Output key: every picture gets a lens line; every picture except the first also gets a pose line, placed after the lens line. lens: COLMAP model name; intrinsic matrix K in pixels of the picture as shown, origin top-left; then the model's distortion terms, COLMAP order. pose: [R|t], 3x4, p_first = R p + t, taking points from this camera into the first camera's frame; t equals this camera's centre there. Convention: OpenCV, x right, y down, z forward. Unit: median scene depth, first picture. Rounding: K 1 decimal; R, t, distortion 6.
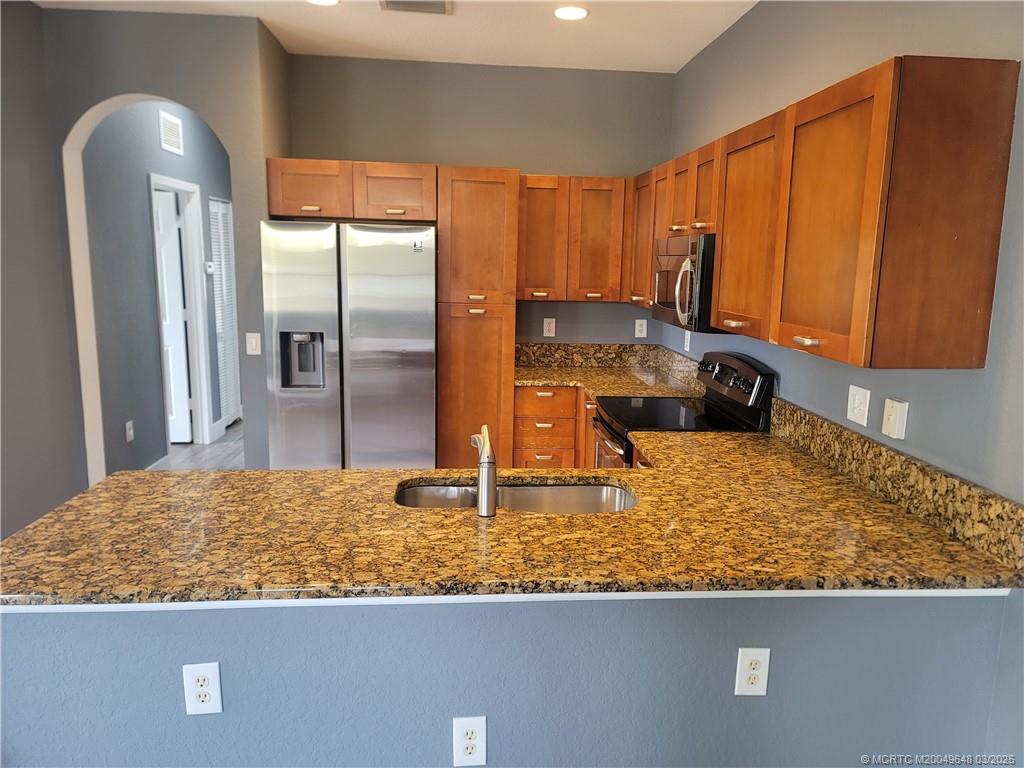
lens RADIAL K [[753.7, 0, 537.6], [0, 753.7, 382.7], [0, 0, 1]] dist [0.057626, -0.003854]
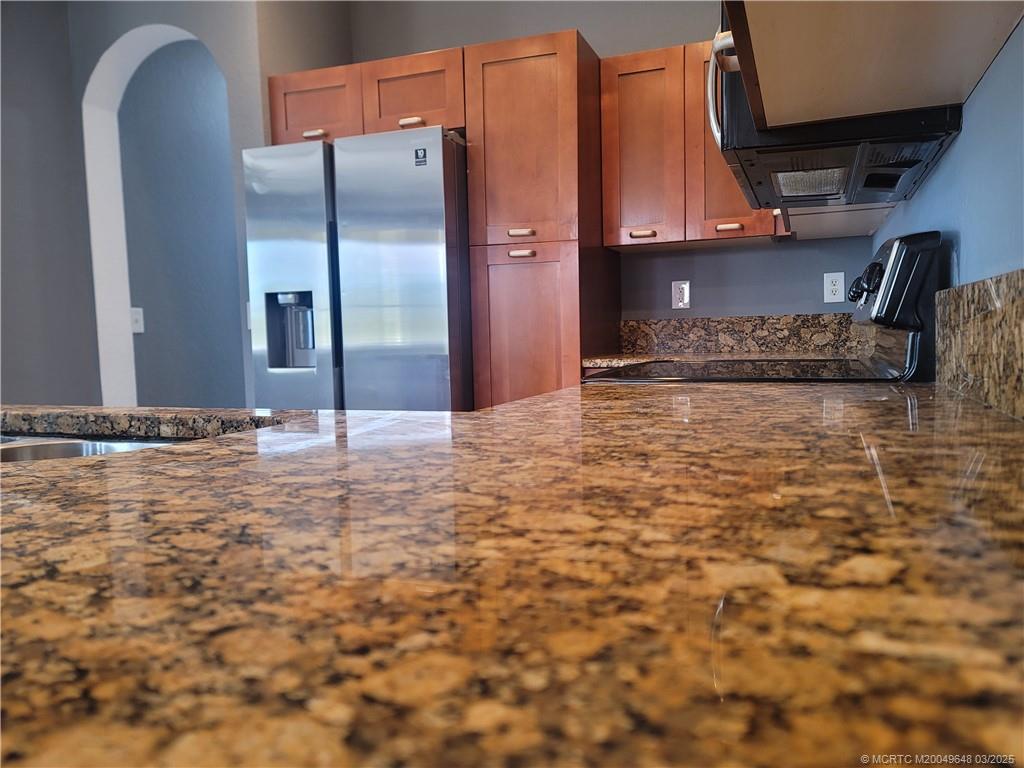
lens RADIAL K [[753.7, 0, 537.6], [0, 753.7, 382.7], [0, 0, 1]] dist [0.057626, -0.003854]
pose [[0.899323, -0.017368, -0.436940, 0.410898], [-0.027801, 0.994918, -0.096769, 0.152805], [0.436400, 0.099174, 0.894270, 0.781132]]
